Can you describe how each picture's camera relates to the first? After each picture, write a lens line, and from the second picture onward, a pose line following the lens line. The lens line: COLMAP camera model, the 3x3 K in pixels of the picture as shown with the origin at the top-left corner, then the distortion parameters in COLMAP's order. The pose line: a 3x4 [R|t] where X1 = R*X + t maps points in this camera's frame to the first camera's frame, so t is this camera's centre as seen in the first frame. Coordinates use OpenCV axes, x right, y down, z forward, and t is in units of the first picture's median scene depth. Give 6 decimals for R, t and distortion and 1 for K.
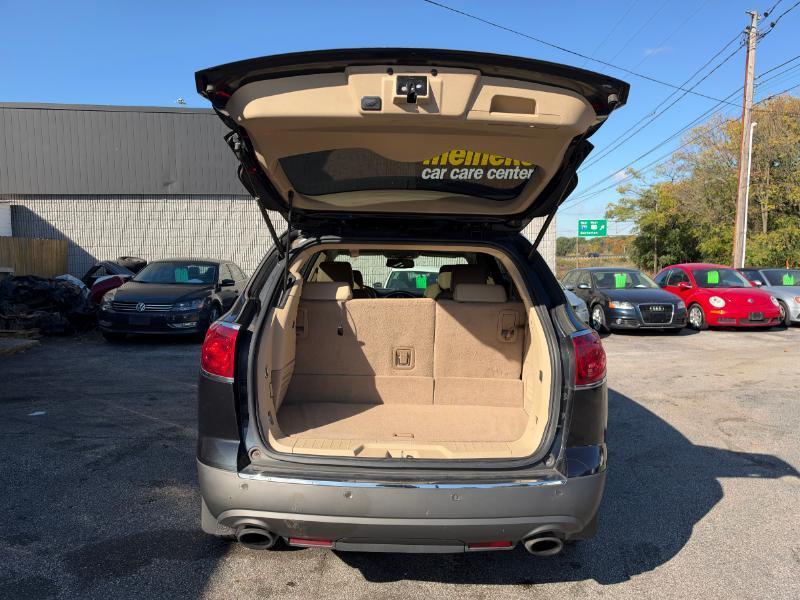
lens RADIAL K [[585.2, 0, 397.5], [0, 585.2, 303.5], [0, 0, 1]] dist [0.012236, -0.028411]
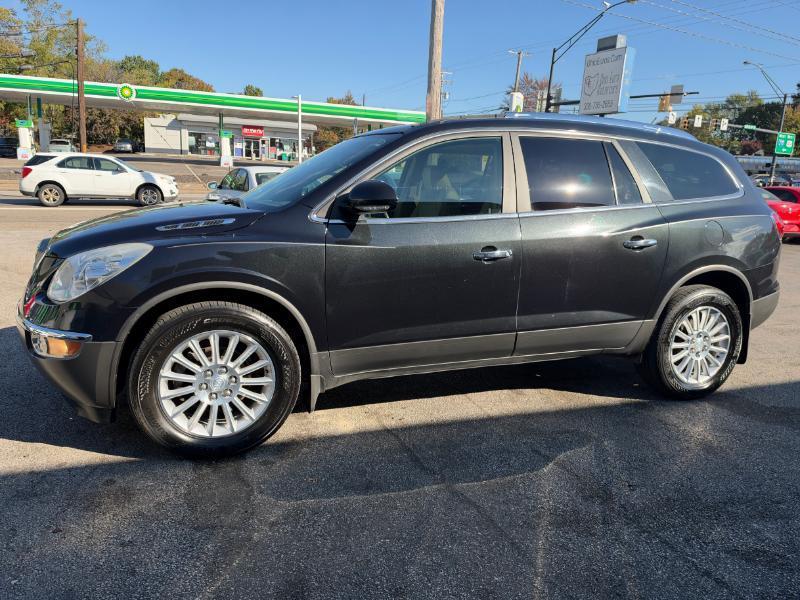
lens RADIAL K [[585.2, 0, 399.1], [0, 585.2, 299.5], [0, 0, 1]] dist [0.012236, -0.028411]
pose [[-0.372728, -0.205762, 0.904840, -0.303228], [0.027058, 0.972281, 0.232243, -0.026941], [-0.927546, 0.111046, -0.356829, 0.537662]]
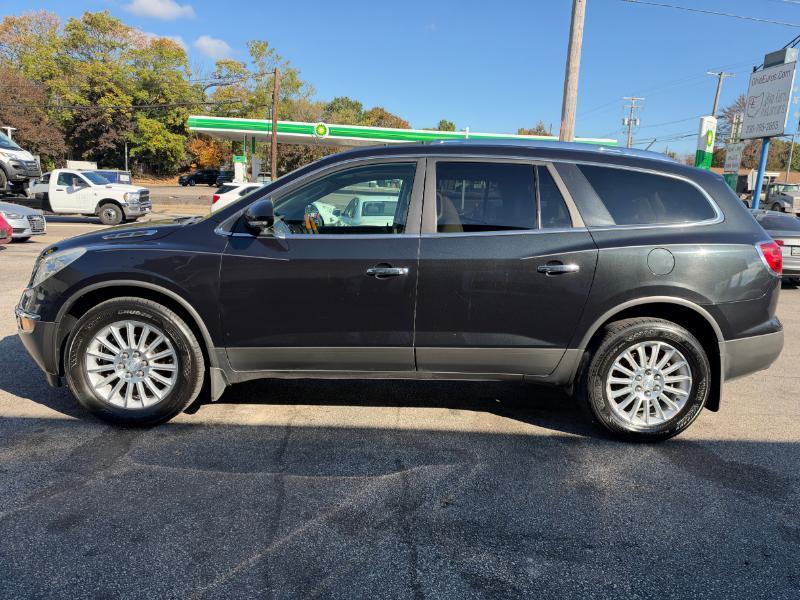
lens RADIAL K [[585.2, 0, 397.8], [0, 585.2, 300.9], [0, 0, 1]] dist [0.012236, -0.028411]
pose [[-0.057266, -0.175640, 0.982787, -0.352645], [0.027171, 0.983764, 0.177398, -0.020022], [-0.997989, 0.036862, -0.051564, 0.413740]]
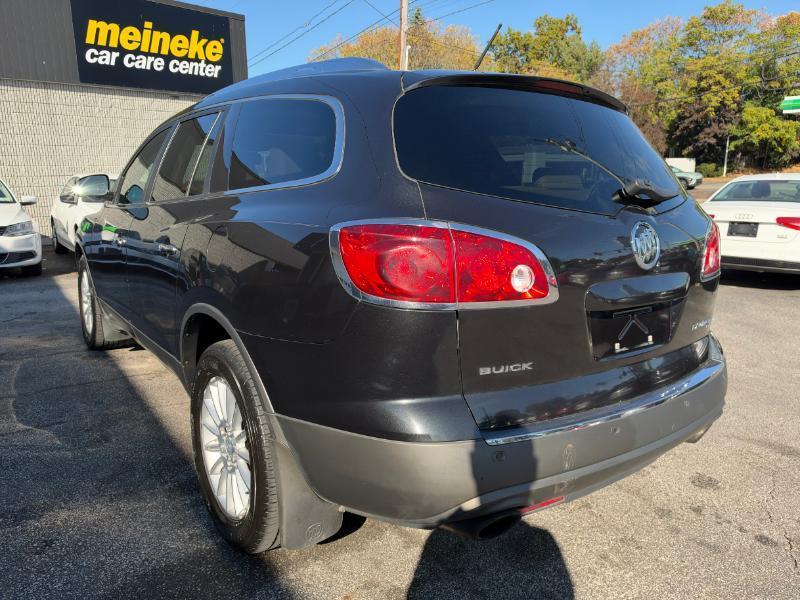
lens RADIAL K [[585.2, 0, 399.3], [0, 585.2, 298.5], [0, 0, 1]] dist [0.012236, -0.028411]
pose [[0.805392, -0.112199, 0.582026, -0.139123], [0.034437, 0.989120, 0.143023, 0.005699], [-0.591741, -0.095146, 0.800494, 0.104694]]
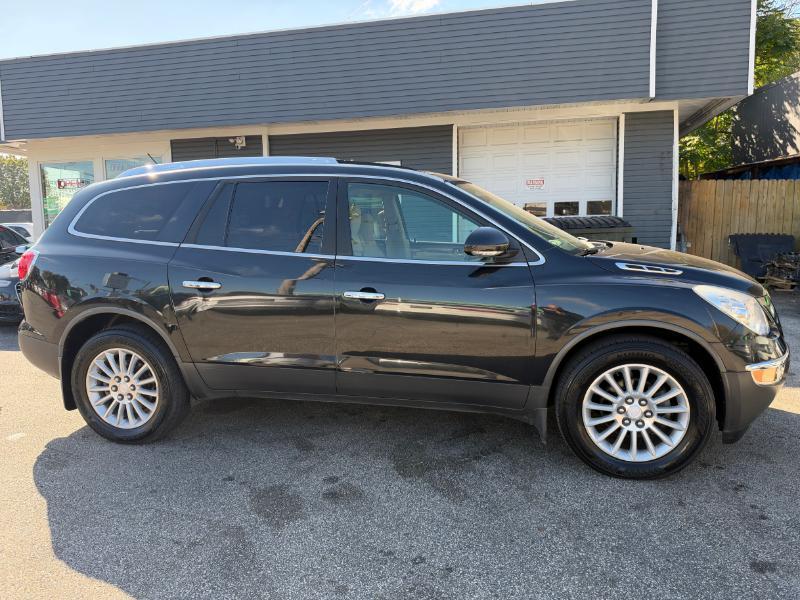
lens RADIAL K [[585.2, 0, 397.7], [0, 585.2, 300.8], [0, 0, 1]] dist [0.012236, -0.028411]
pose [[-0.230383, 0.127019, -0.964774, 0.347219], [-0.052202, 0.988404, 0.142595, -0.020195], [0.971699, 0.083215, -0.221081, 0.489872]]
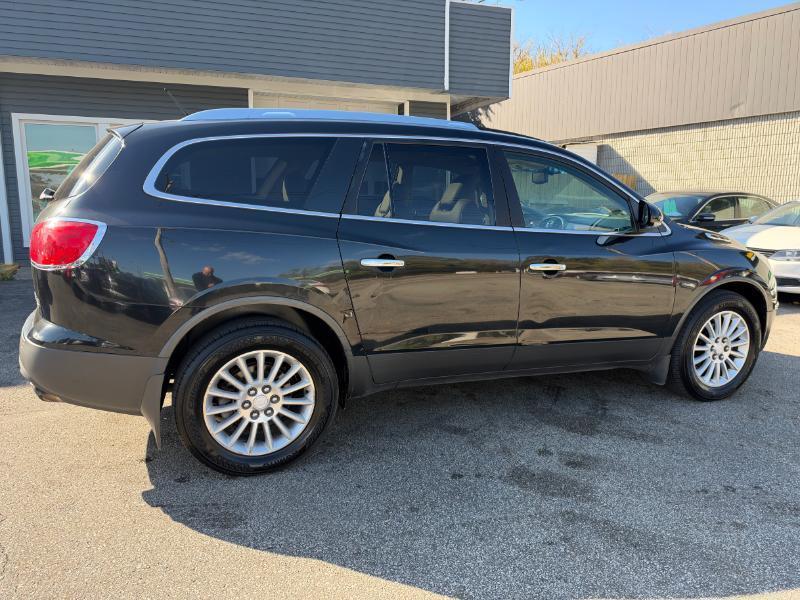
lens RADIAL K [[585.2, 0, 401.4], [0, 585.2, 300.6], [0, 0, 1]] dist [0.012236, -0.028411]
pose [[0.361831, 0.159198, -0.918550, 0.317039], [-0.078316, 0.987019, 0.140215, -0.000022], [0.928948, 0.021203, 0.369602, 0.244216]]
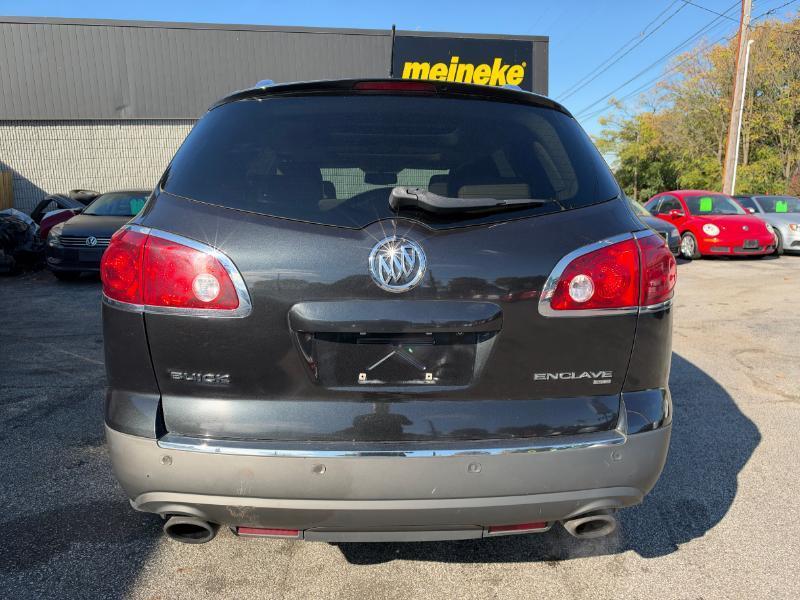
lens RADIAL K [[585.2, 0, 405.9], [0, 585.2, 308.5], [0, 0, 1]] dist [0.012236, -0.028411]
pose [[0.998576, -0.017385, 0.050436, -0.002371], [0.011629, 0.993611, 0.112257, 0.011771], [-0.052065, -0.111511, 0.992398, 0.062197]]
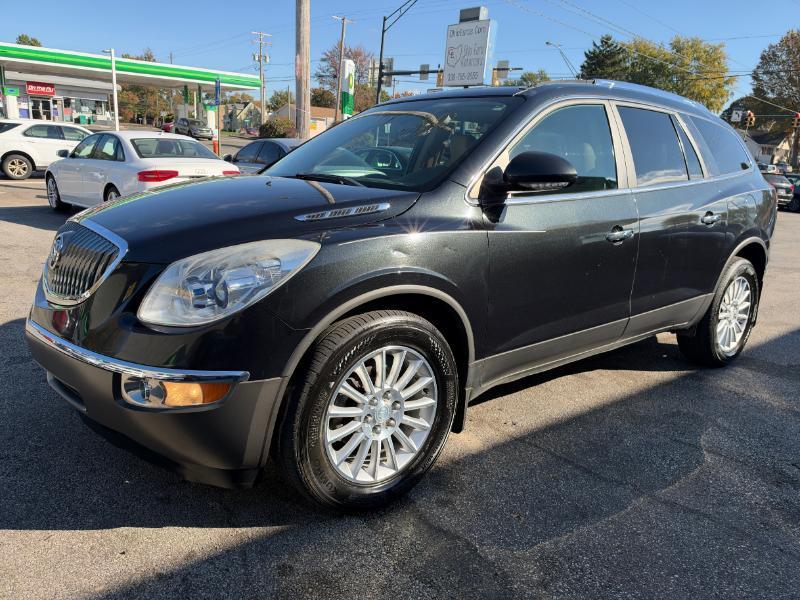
lens RADIAL K [[585.2, 0, 398.2], [0, 585.2, 301.4], [0, 0, 1]] dist [0.012236, -0.028411]
pose [[-0.636971, -0.219409, 0.739005, -0.205277], [0.004595, 0.957543, 0.288253, -0.028180], [-0.770874, 0.187005, -0.608918, 0.623106]]
